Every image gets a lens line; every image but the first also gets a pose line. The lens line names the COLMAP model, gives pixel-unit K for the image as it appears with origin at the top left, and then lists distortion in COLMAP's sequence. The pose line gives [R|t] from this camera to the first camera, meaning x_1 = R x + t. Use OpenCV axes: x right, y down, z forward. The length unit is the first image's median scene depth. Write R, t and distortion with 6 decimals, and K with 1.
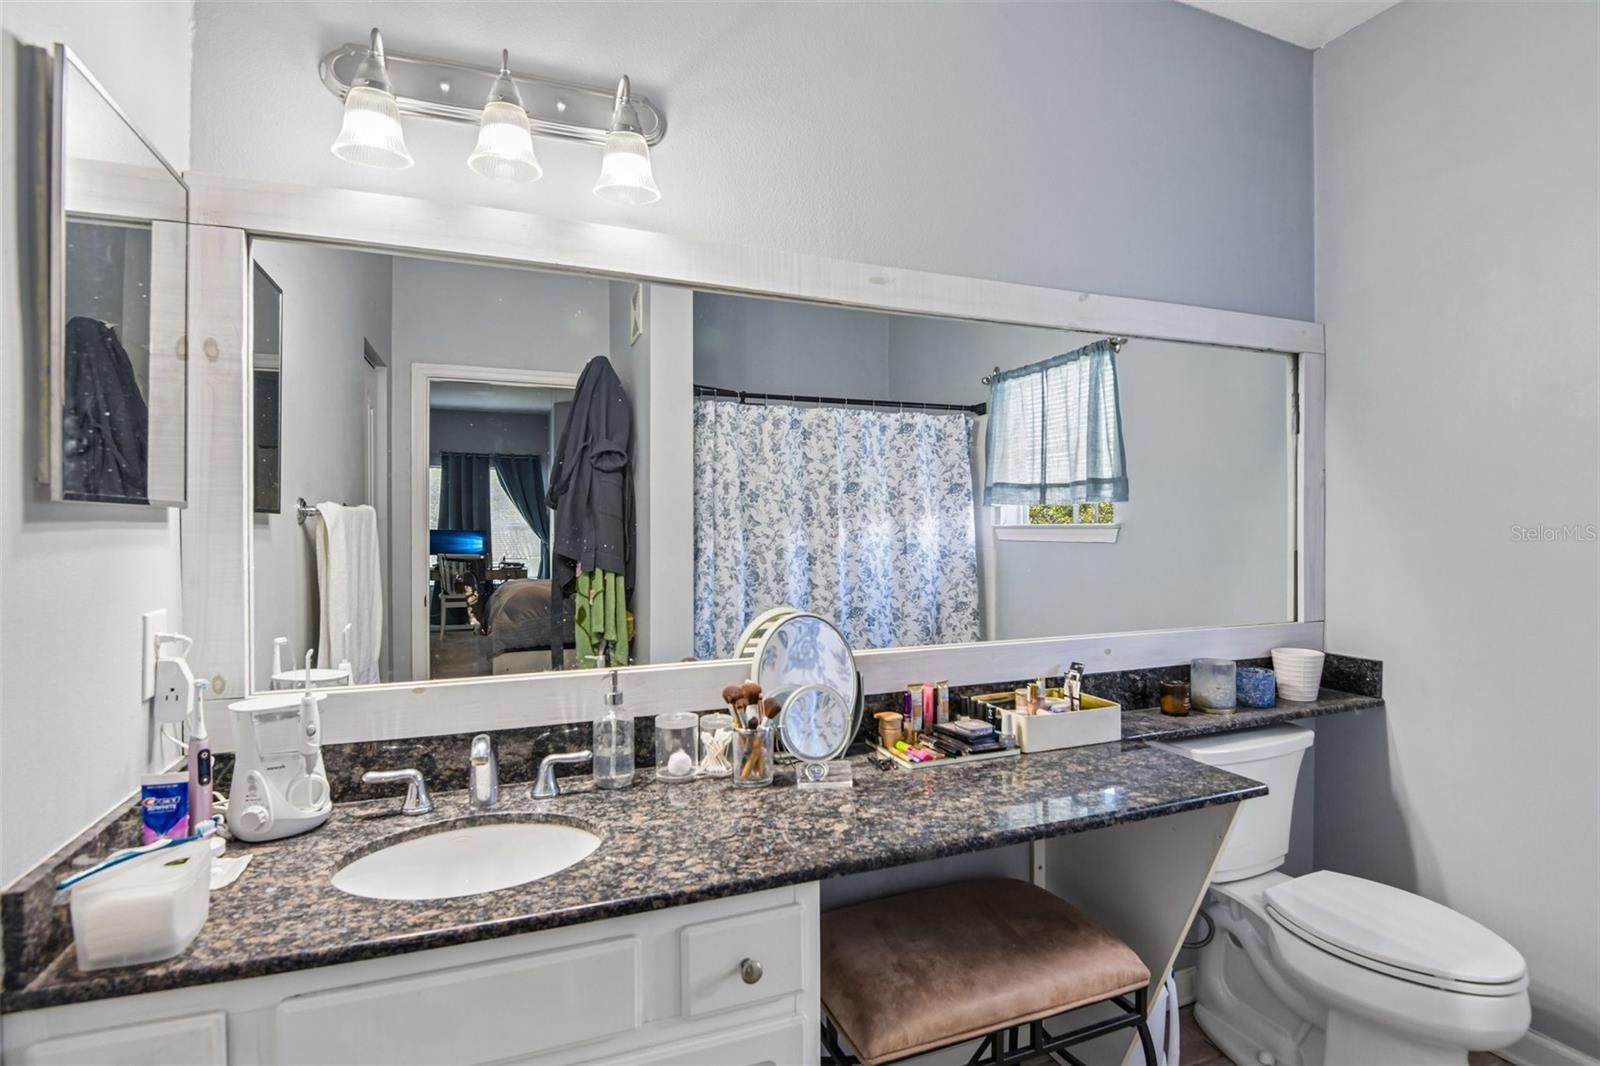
lens RADIAL K [[796.1, 0, 799.1], [0, 796.1, 540.5], [0, 0, 1]] dist [-0.000082, -0.000005]
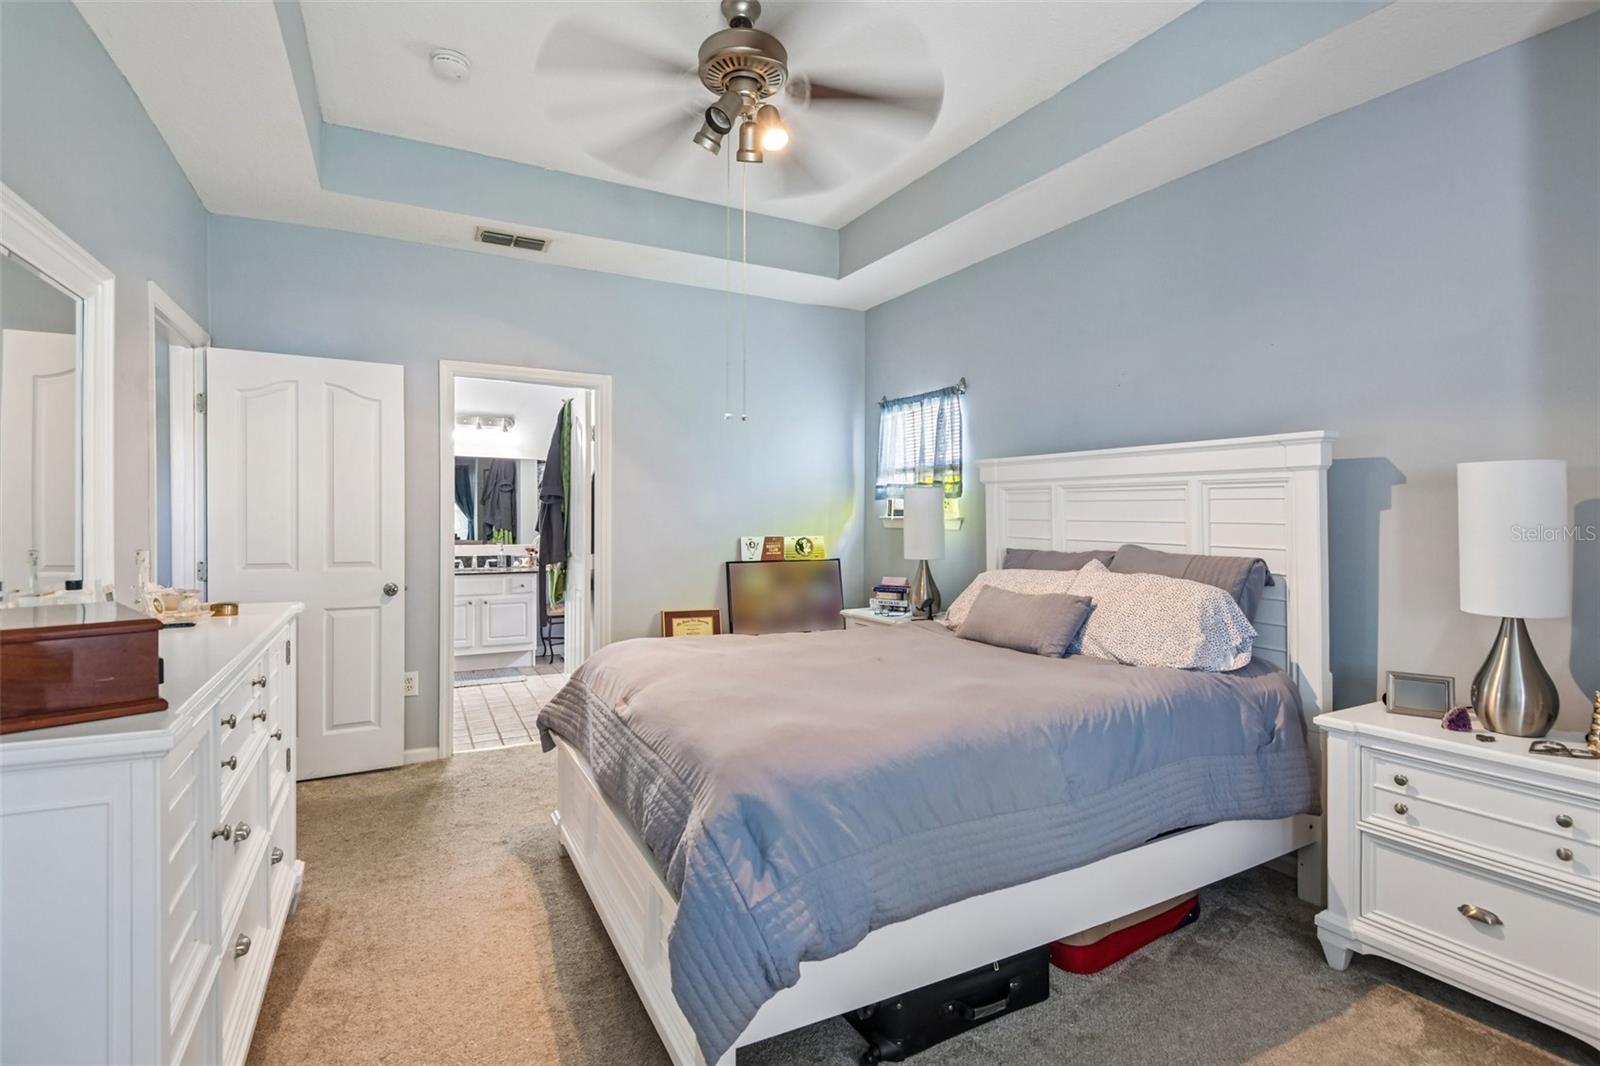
lens RADIAL K [[760.2, 0, 798.6], [0, 760.2, 516.1], [0, 0, 1]] dist [-0.002338, -0.019825]
pose [[0.993690, -0.009843, 0.111733, 1.014102], [0.009937, 0.999951, -0.000288, 0.009718], [-0.111725, 0.001397, 0.993738, -3.671852]]
